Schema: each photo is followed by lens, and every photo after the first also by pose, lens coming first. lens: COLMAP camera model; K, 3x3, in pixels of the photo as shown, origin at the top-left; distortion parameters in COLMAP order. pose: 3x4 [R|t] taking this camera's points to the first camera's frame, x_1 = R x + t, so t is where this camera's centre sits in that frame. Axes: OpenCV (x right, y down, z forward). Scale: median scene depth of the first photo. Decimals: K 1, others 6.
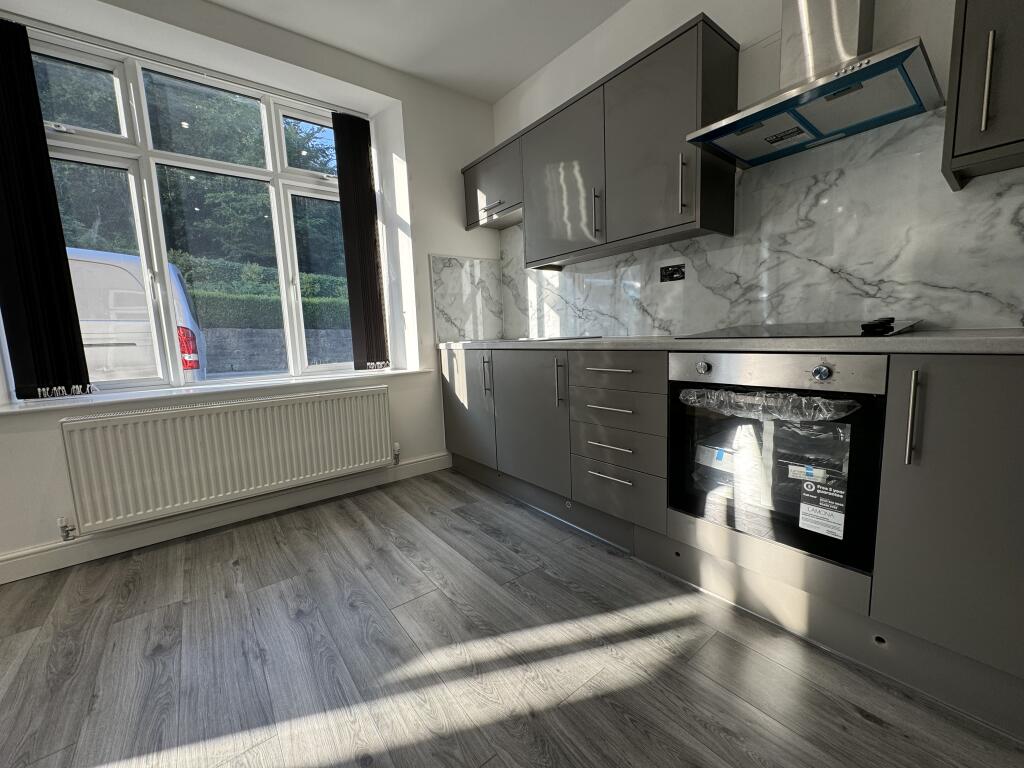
lens RADIAL K [[406.7, 0, 513.5], [0, 406.7, 384.0], [0, 0, 1]] dist [0.000881, -0.000406]
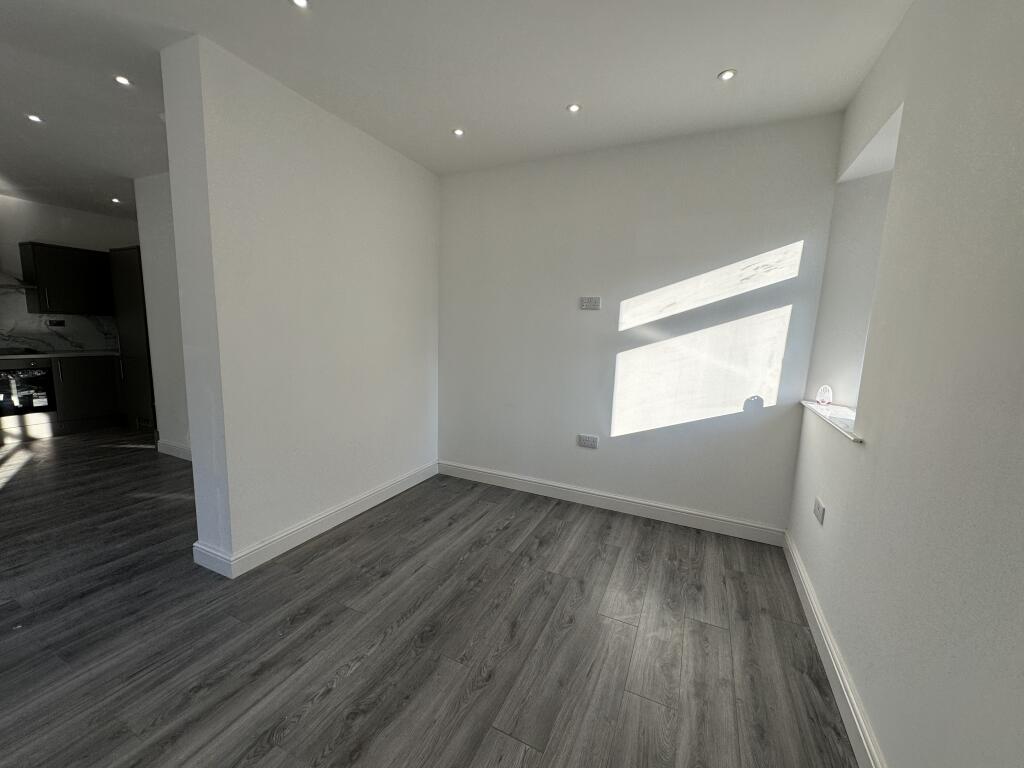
lens RADIAL K [[406.7, 0, 512.9], [0, 406.7, 383.4], [0, 0, 1]] dist [0.000881, -0.000406]
pose [[-0.442970, -0.092755, 0.891725, -2.872214], [0.098854, 0.983516, 0.151409, 0.014423], [-0.891070, 0.155220, -0.426499, -0.841361]]
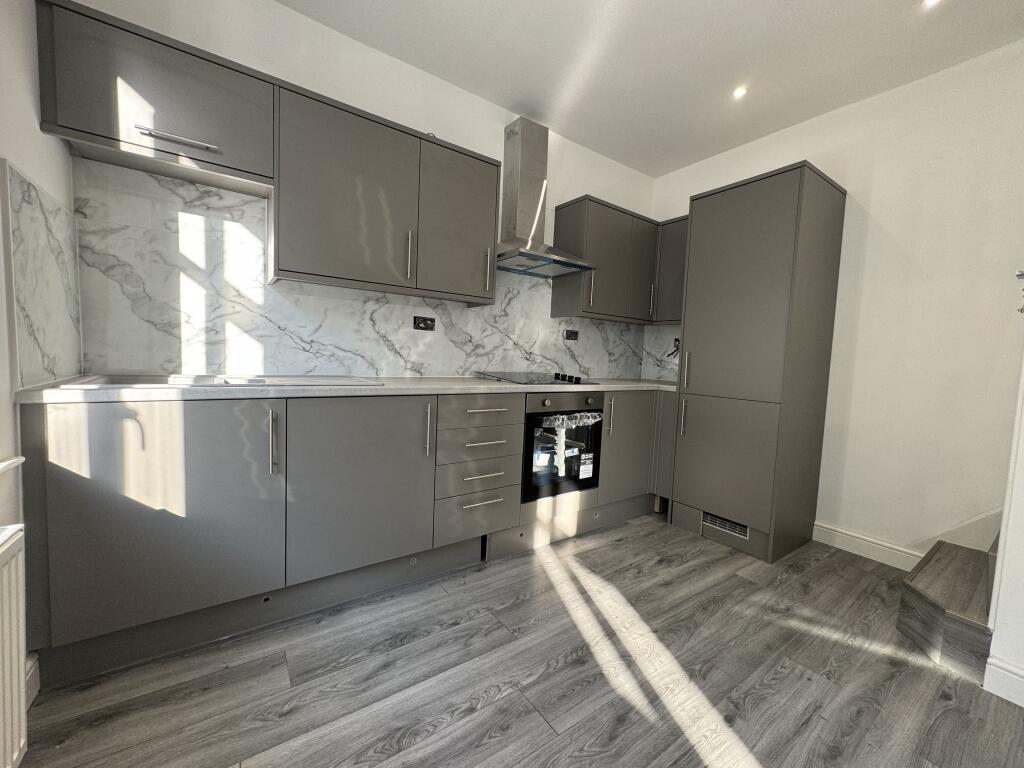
lens RADIAL K [[406.7, 0, 511.3], [0, 406.7, 384.2], [0, 0, 1]] dist [0.000881, -0.000406]
pose [[0.052637, -0.029905, 0.998166, -0.847209], [0.075179, 0.996834, 0.025900, -0.123592], [-0.995780, 0.073678, 0.054719, 0.779574]]
